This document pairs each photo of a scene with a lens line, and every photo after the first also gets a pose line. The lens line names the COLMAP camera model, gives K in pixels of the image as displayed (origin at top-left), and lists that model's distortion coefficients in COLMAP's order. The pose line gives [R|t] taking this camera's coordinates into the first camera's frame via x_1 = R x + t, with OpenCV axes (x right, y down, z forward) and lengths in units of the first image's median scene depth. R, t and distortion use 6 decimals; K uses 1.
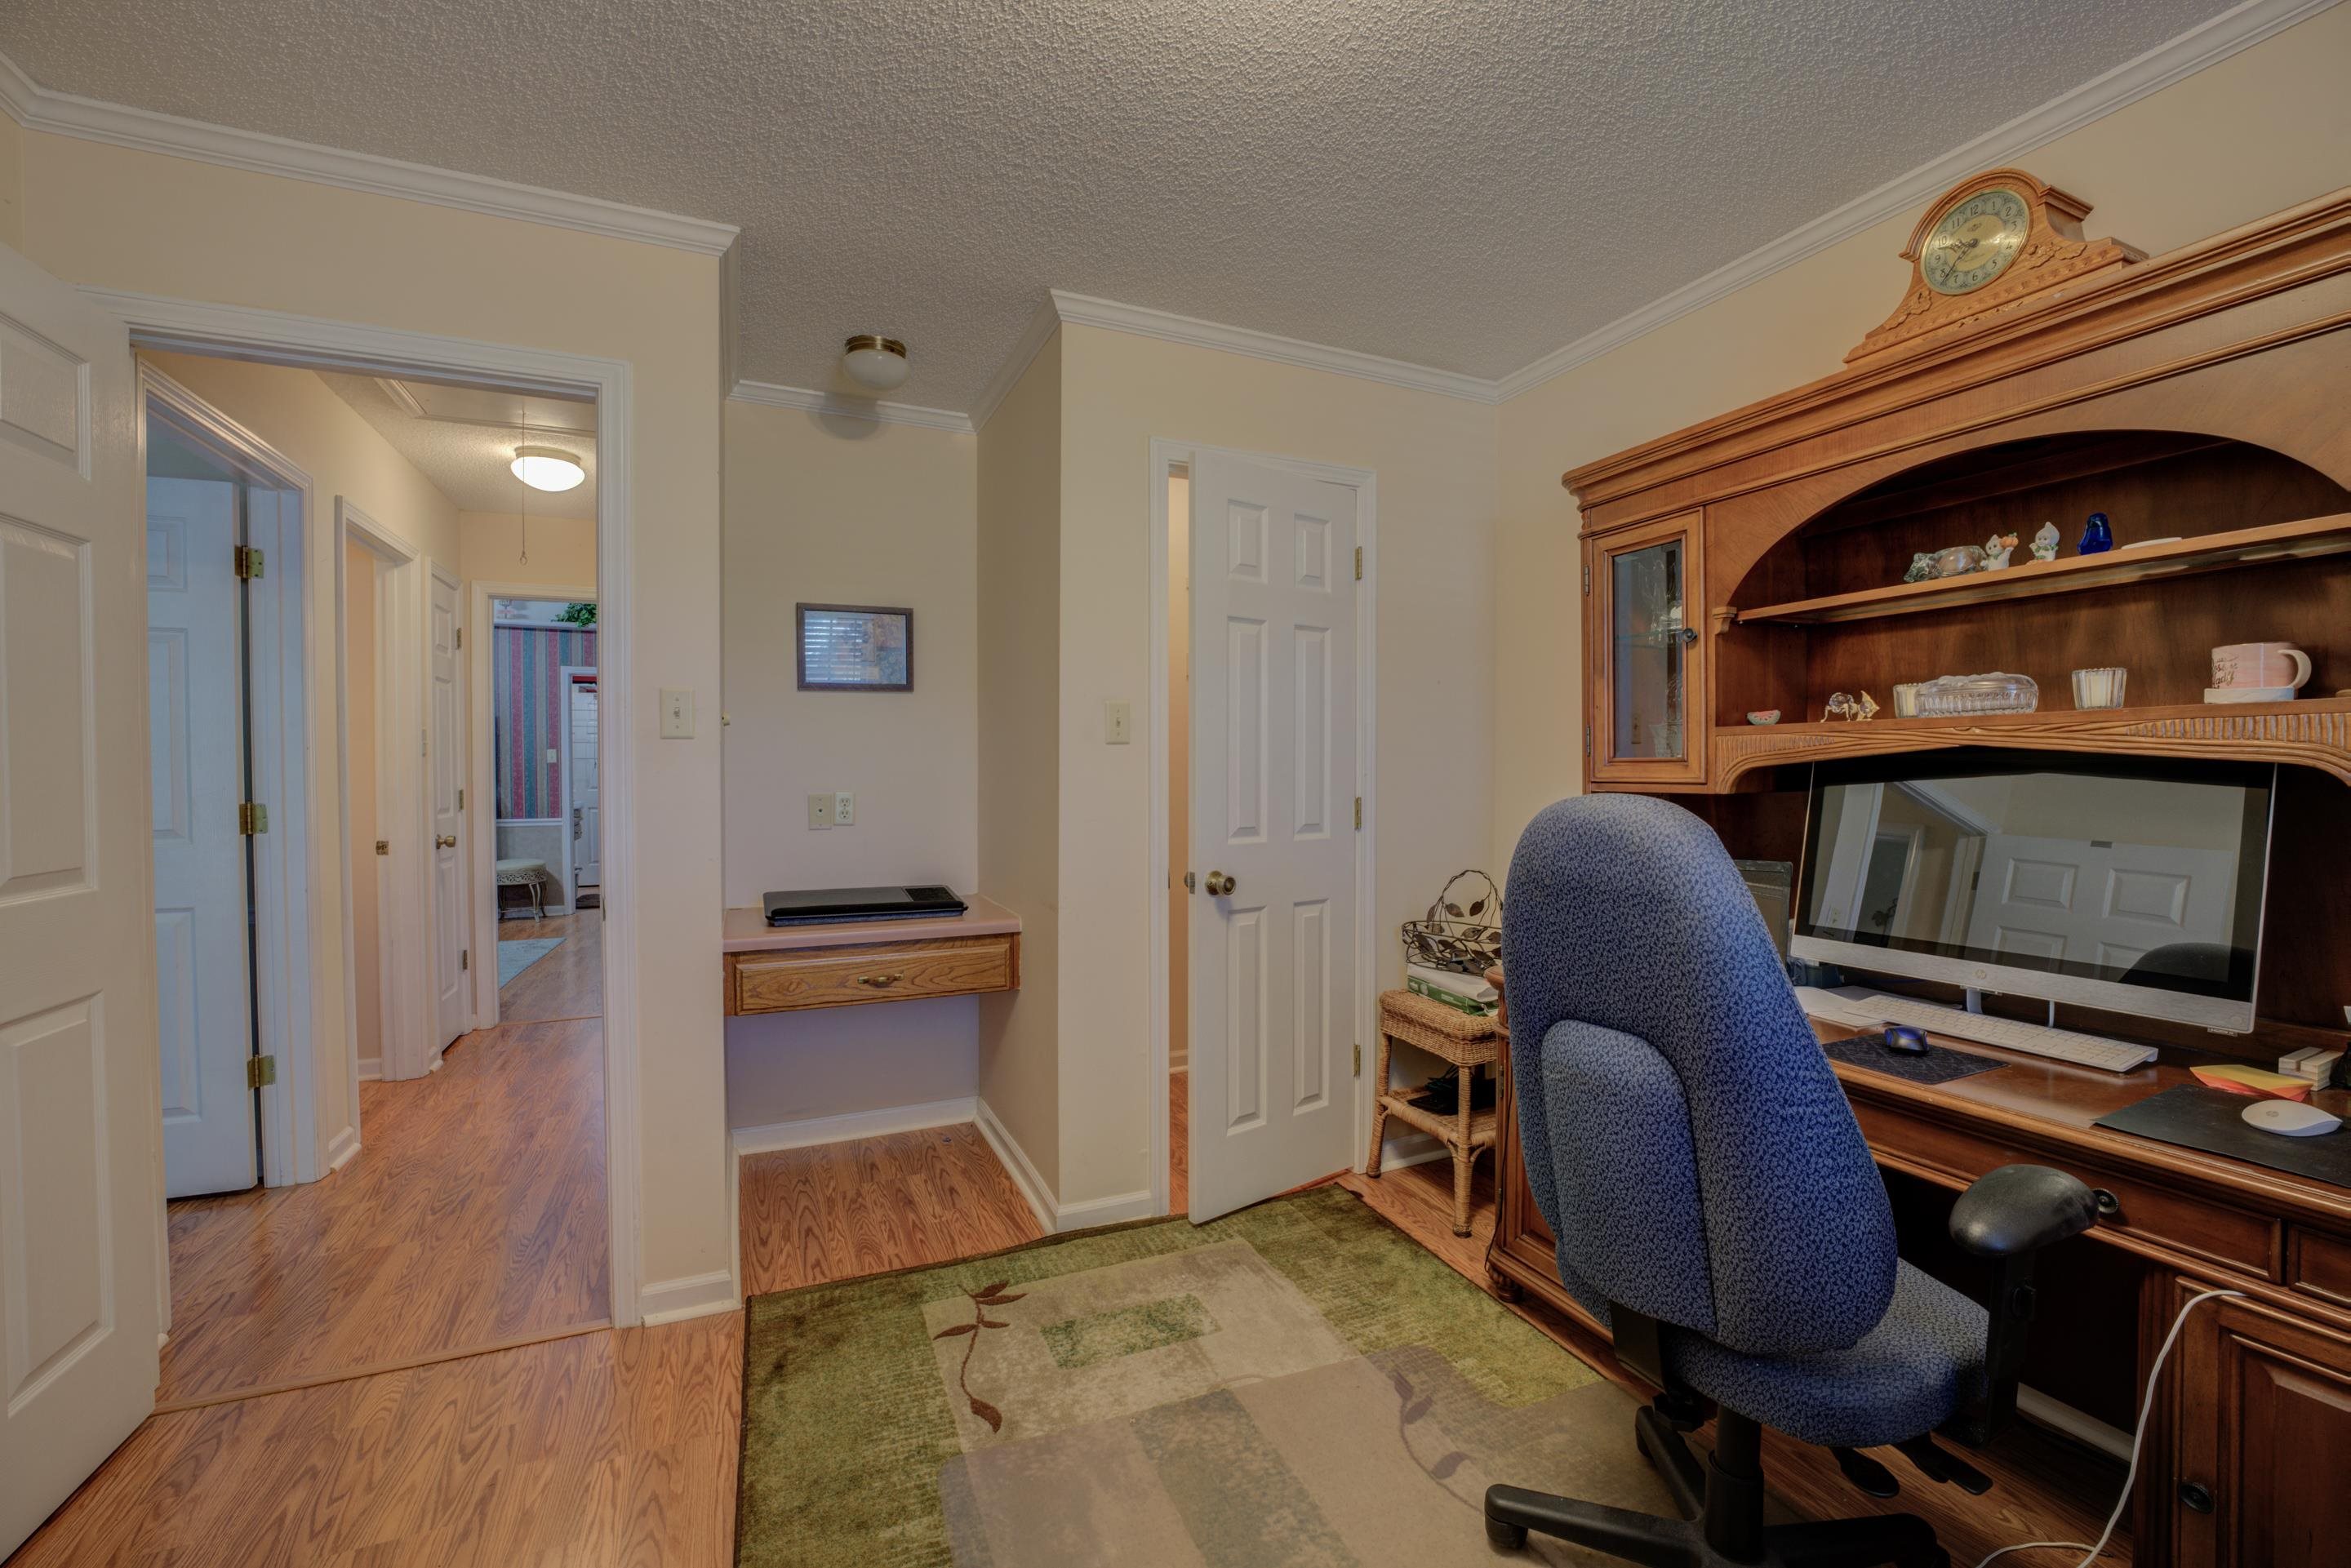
lens RADIAL K [[956.8, 0, 1178.8], [0, 956.8, 780.9], [0, 0, 1]] dist [-0.028971, 0.002005]
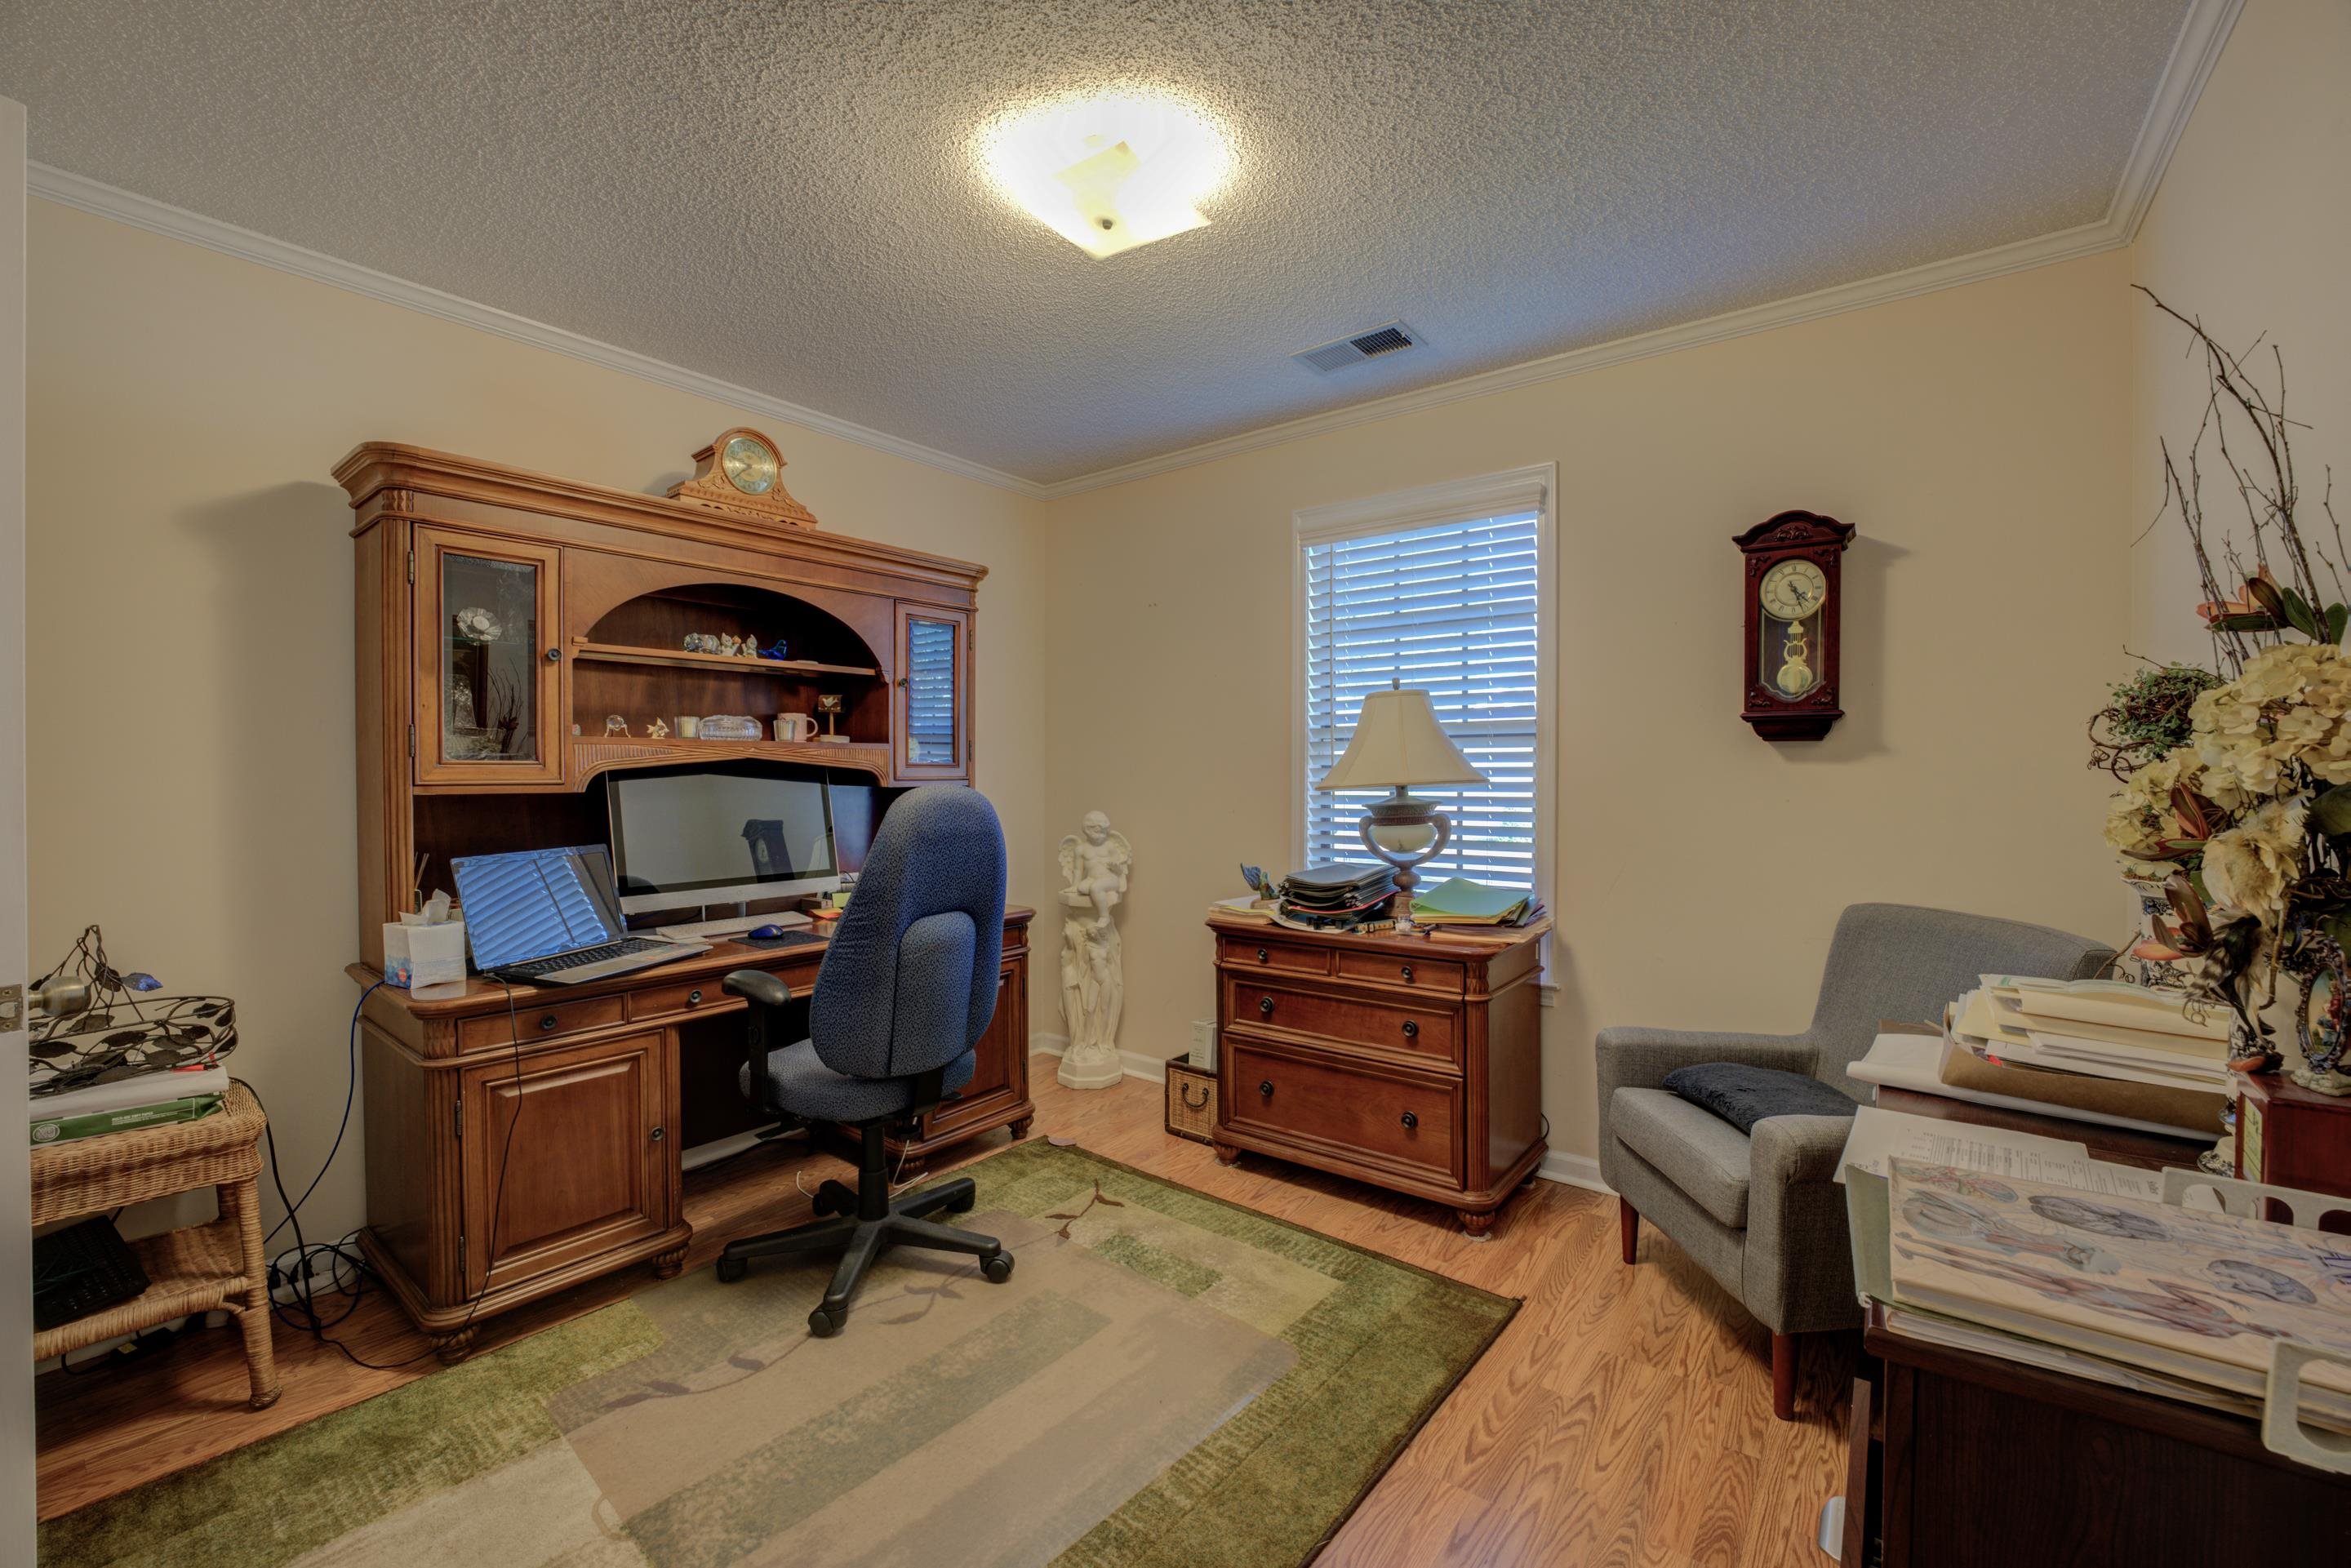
lens RADIAL K [[956.8, 0, 1173.1], [0, 956.8, 782.5], [0, 0, 1]] dist [-0.028971, 0.002005]
pose [[-0.477002, -0.004408, 0.878891, -0.922358], [0.011876, 0.999864, 0.011460, -0.003583], [-0.878822, 0.015905, -0.476885, 1.000281]]
